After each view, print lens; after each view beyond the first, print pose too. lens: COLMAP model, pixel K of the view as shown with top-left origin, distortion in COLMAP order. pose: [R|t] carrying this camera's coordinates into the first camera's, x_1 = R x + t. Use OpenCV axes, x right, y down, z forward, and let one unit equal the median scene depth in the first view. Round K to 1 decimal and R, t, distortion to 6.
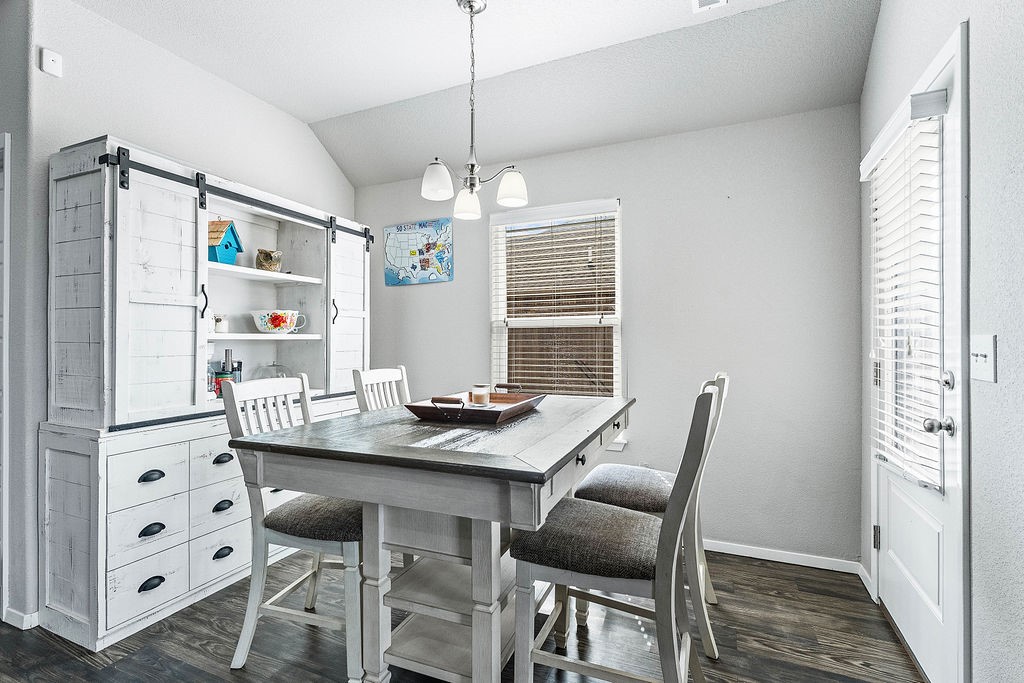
lens RADIAL K [[478.7, 0, 507.8], [0, 478.7, 339.8], [0, 0, 1]] dist [-0.000986, -0.000142]
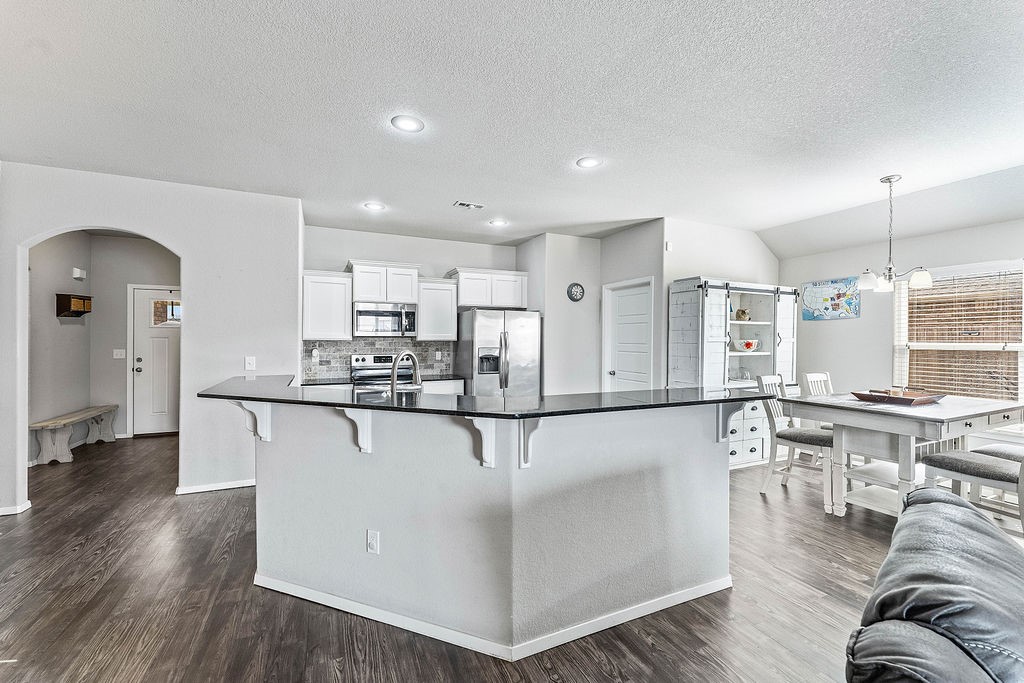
lens RADIAL K [[418.2, 0, 510.6], [0, 418.2, 339.0], [0, 0, 1]] dist [-0.000313, 0.000008]
pose [[0.745231, 0.007067, -0.666769, -0.063165], [-0.006372, 0.999974, 0.003478, -0.060414], [0.666776, 0.001657, 0.745256, -0.857289]]
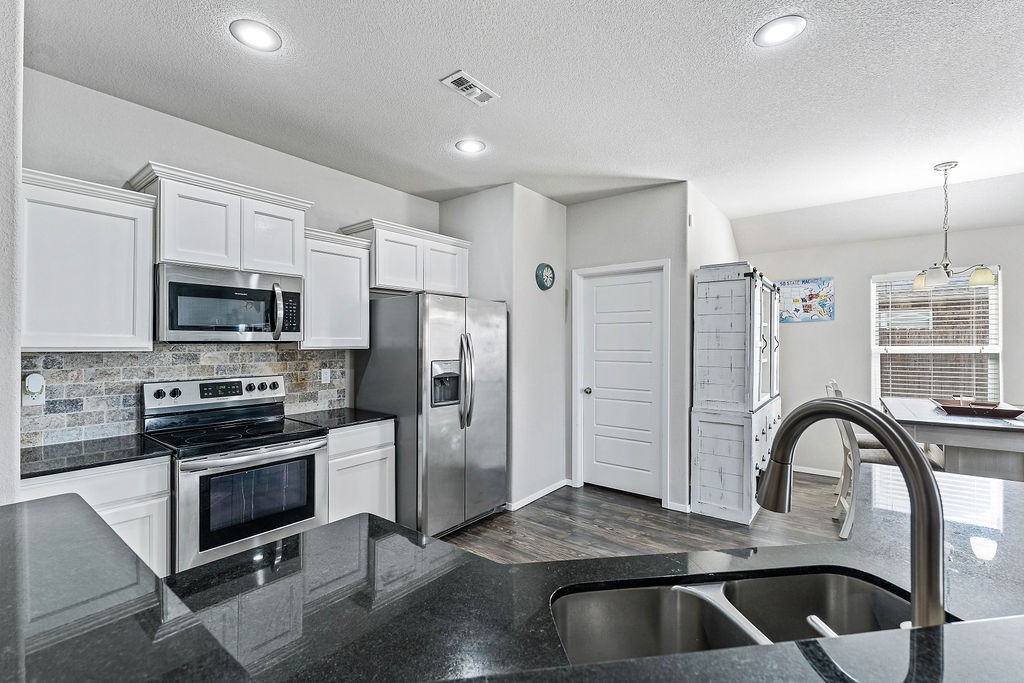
lens RADIAL K [[450.3, 0, 512.0], [0, 450.3, 341.5], [0, 0, 1]] dist [0.000235, 0.000221]
pose [[0.970570, 0.000744, -0.240816, -0.846897], [-0.001825, 0.999989, -0.004269, -0.059130], [0.240811, 0.004583, 0.970561, -0.646173]]
